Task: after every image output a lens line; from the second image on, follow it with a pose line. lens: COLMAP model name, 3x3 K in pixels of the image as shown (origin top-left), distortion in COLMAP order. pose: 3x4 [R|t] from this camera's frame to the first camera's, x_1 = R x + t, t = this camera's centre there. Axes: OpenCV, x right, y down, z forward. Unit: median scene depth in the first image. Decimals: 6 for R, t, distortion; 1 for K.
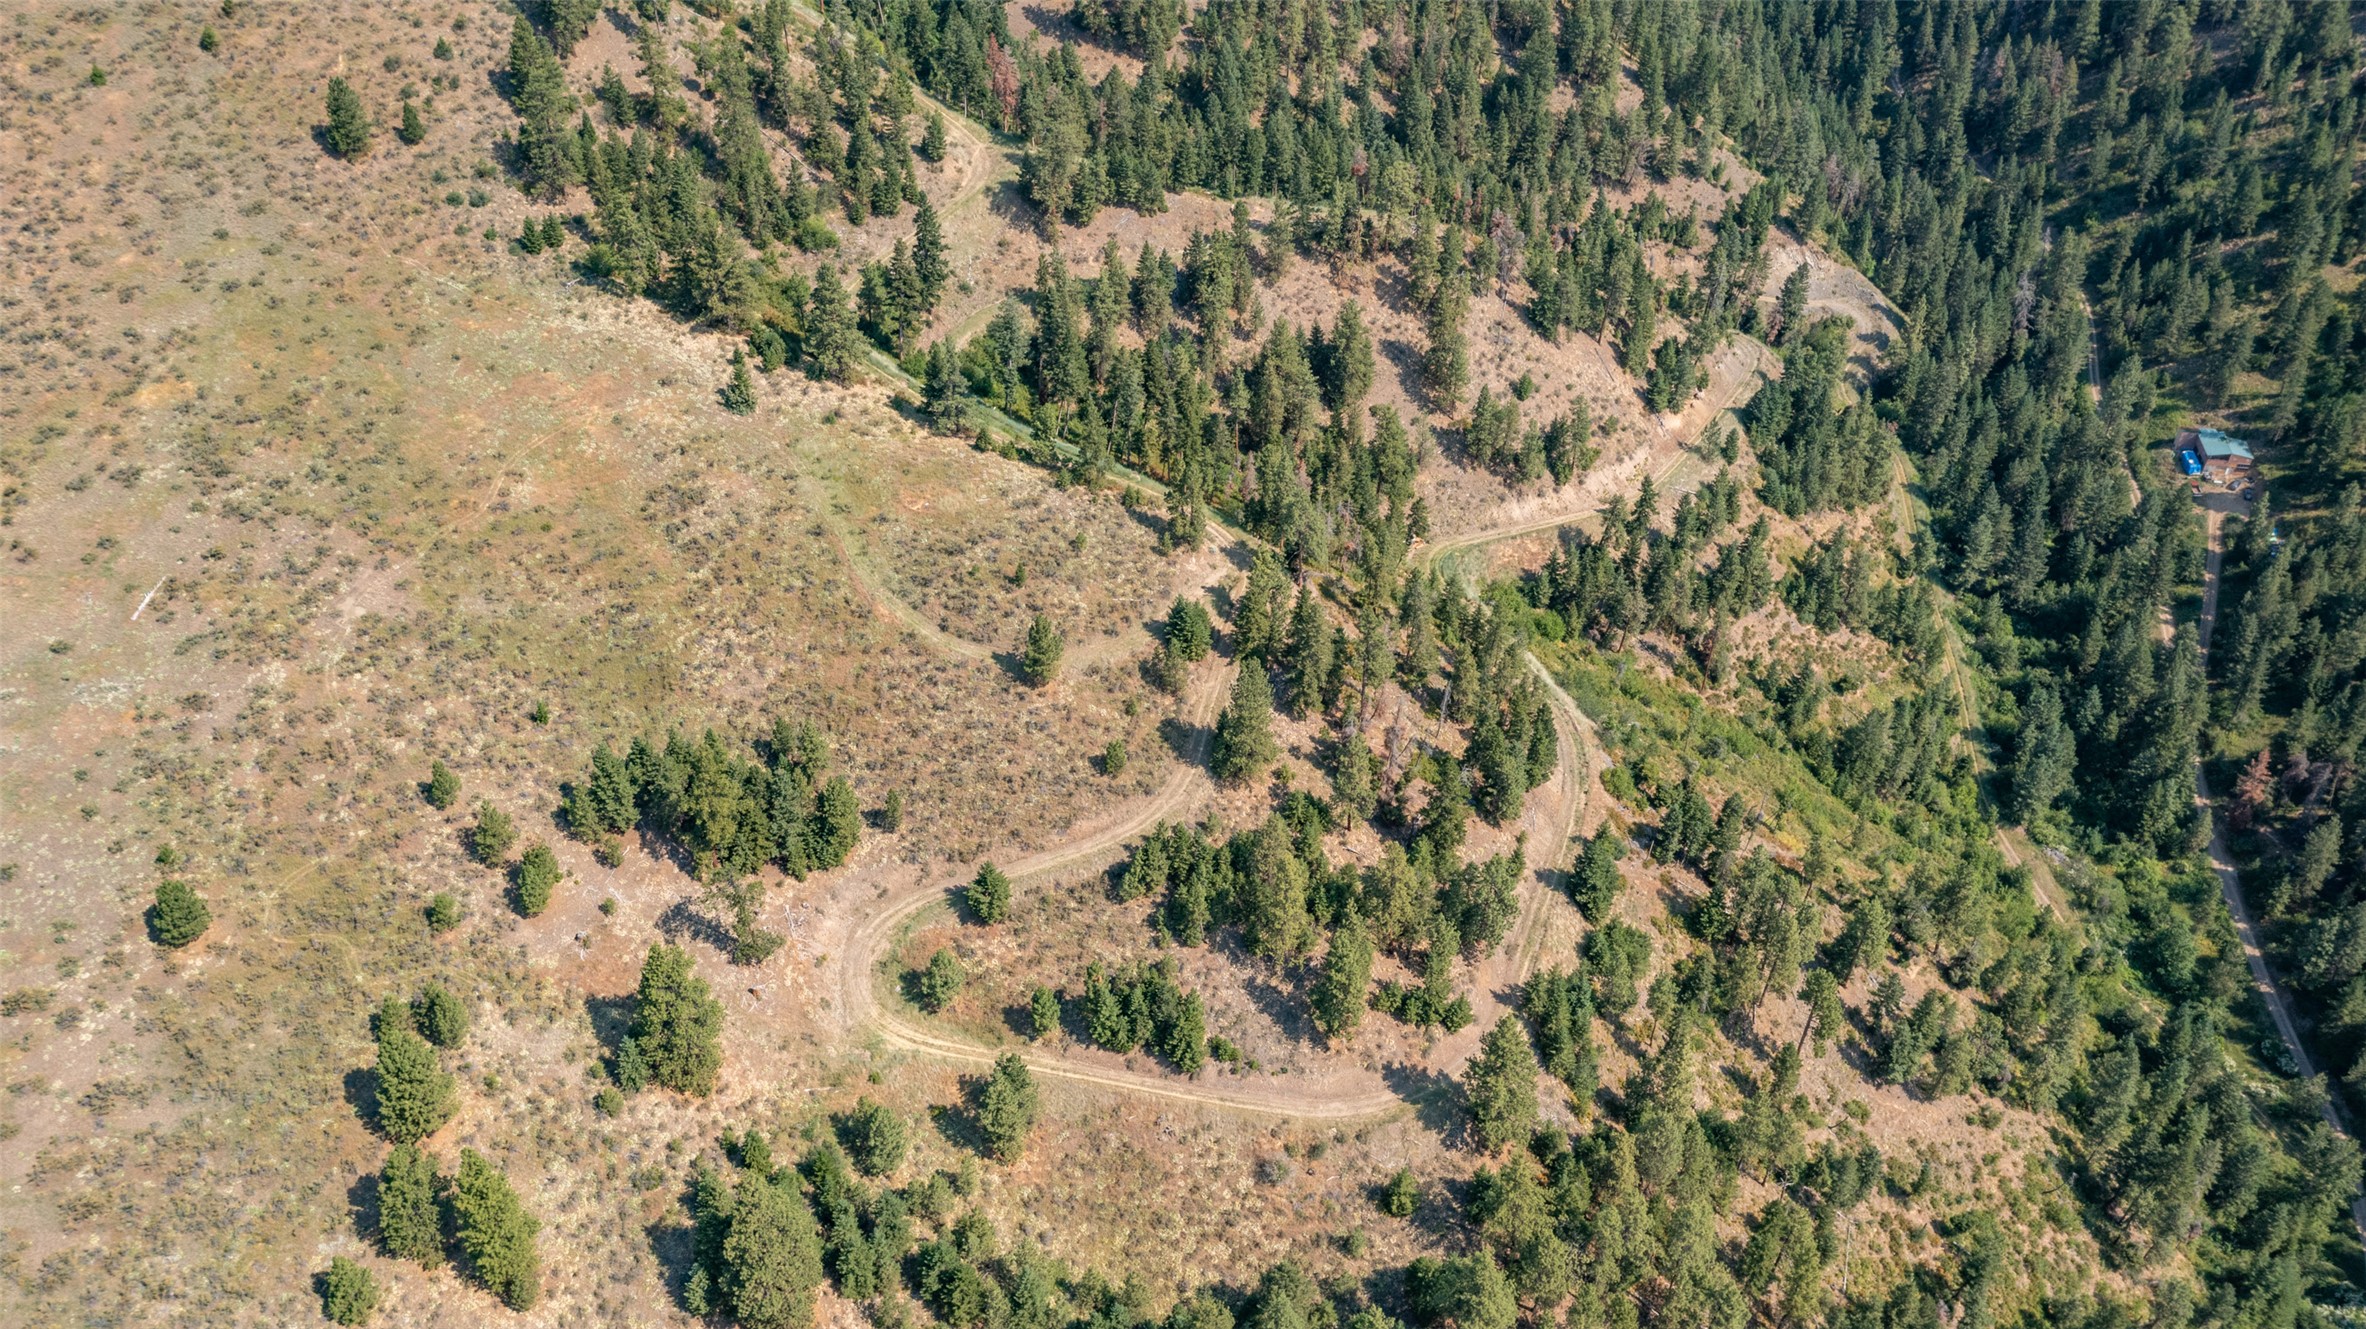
lens RADIAL K [[1857.8, 0, 1181.9], [0, 1857.8, 665.7], [0, 0, 1]] dist [-0.020153, 0.009980]
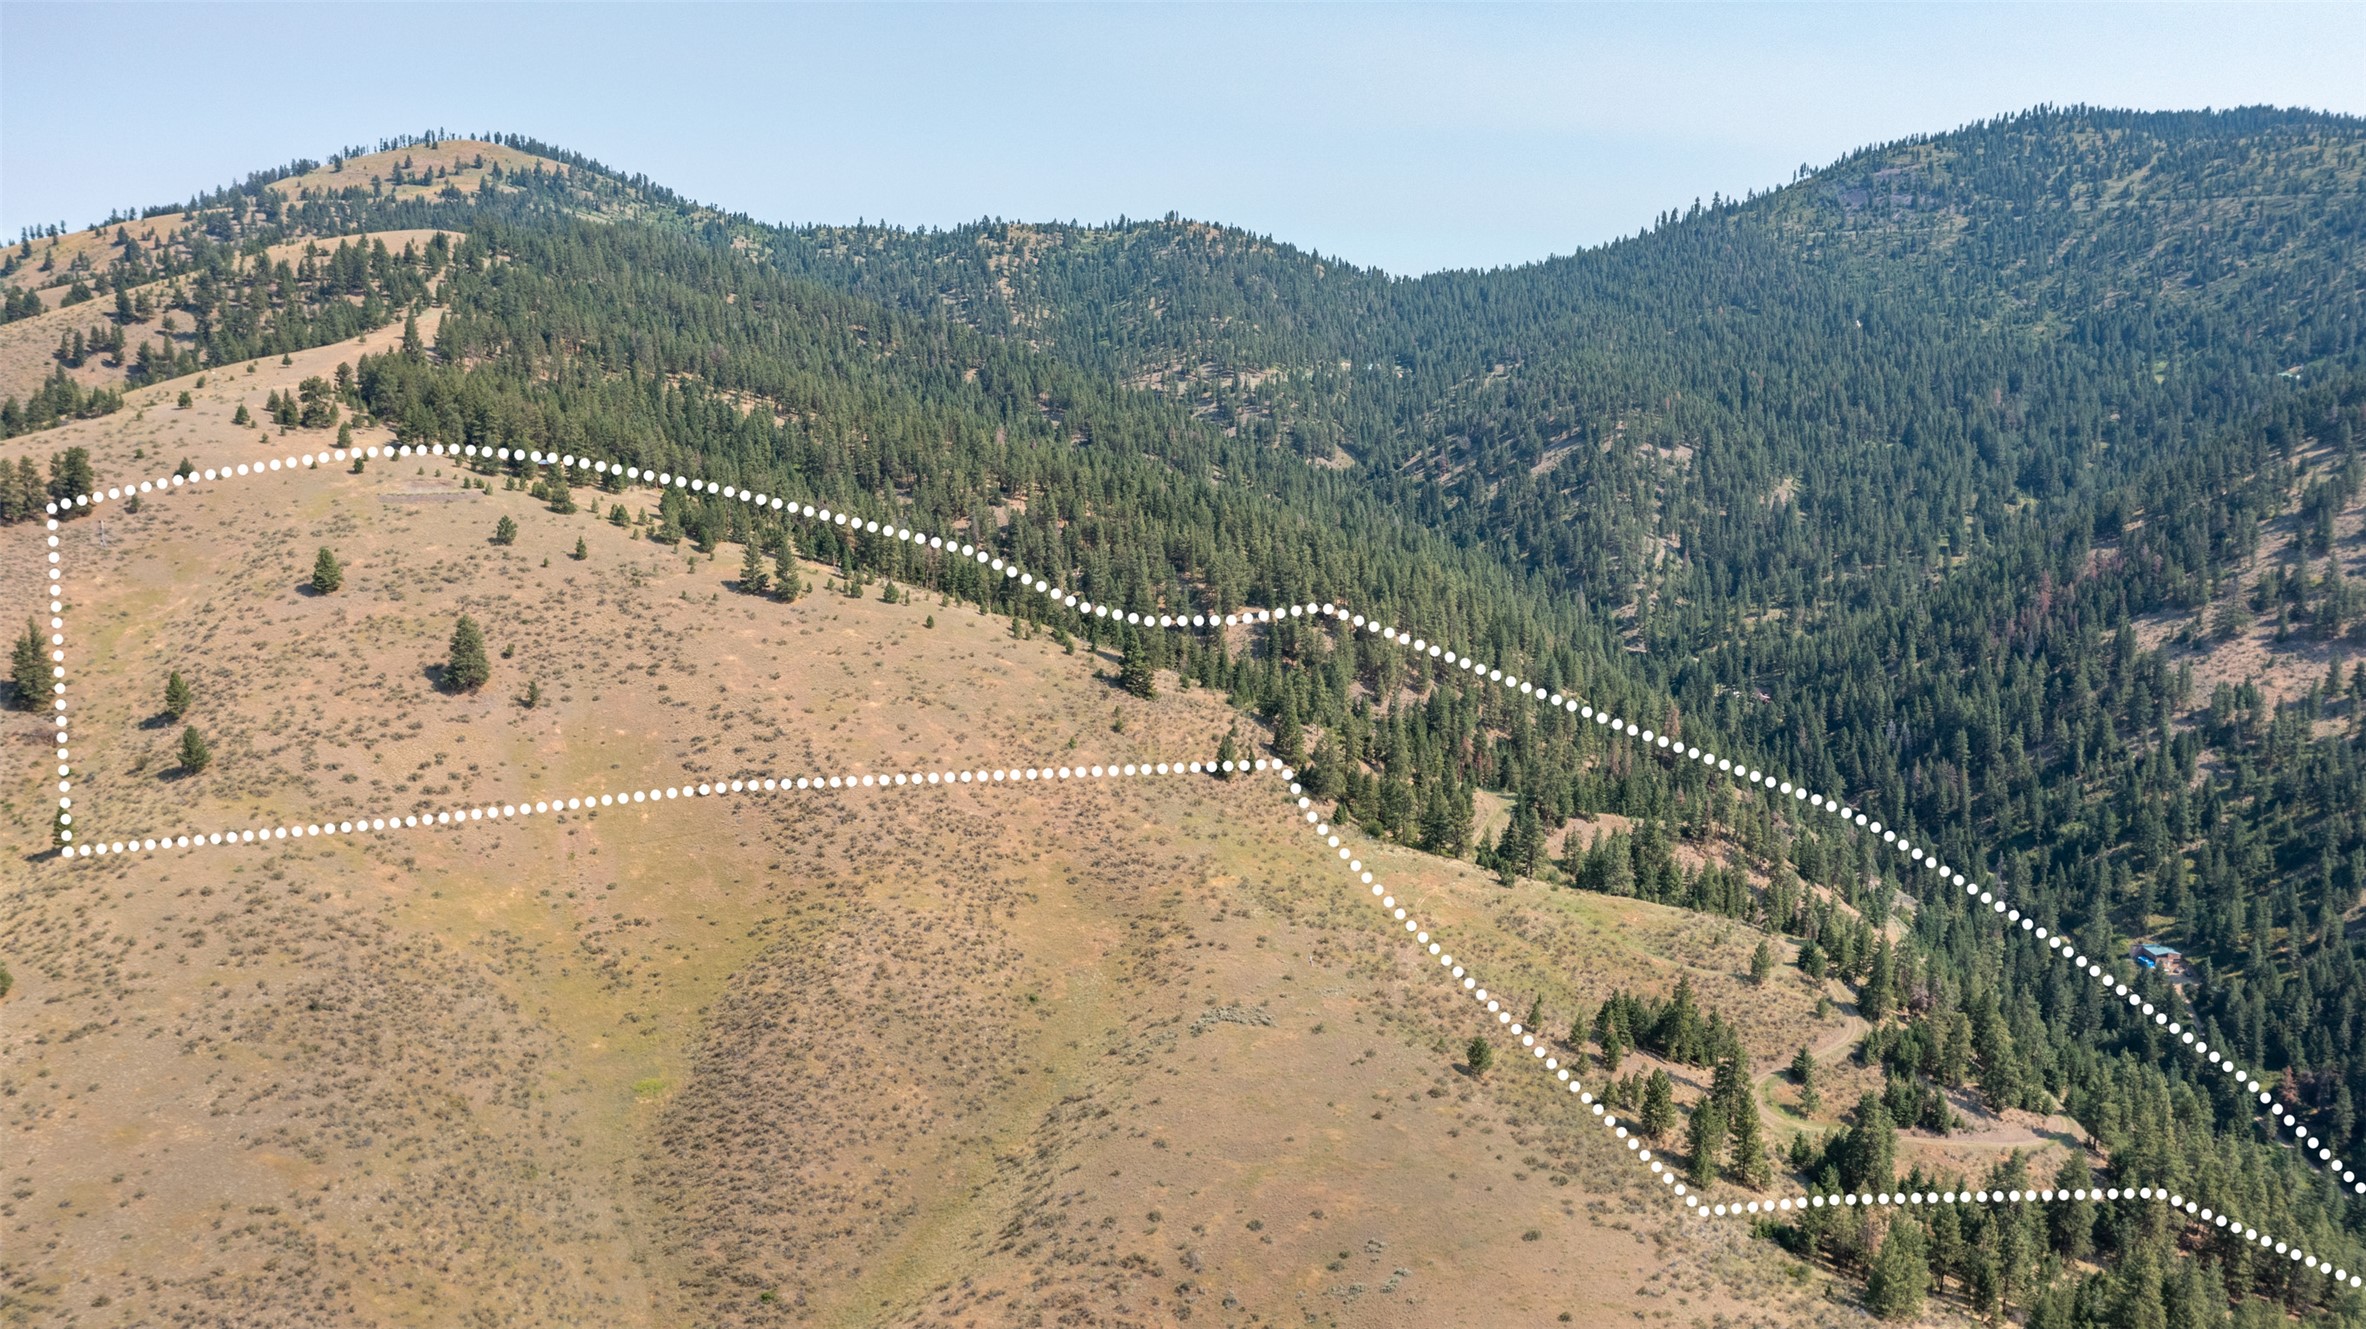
lens RADIAL K [[1857.8, 0, 1182.2], [0, 1857.8, 670.4], [0, 0, 1]] dist [-0.020153, 0.009980]
pose [[0.980101, -0.035158, 0.195363, -0.530280], [0.124210, 0.876323, -0.465435, 0.281716], [-0.154838, 0.480439, 0.863252, -0.354183]]
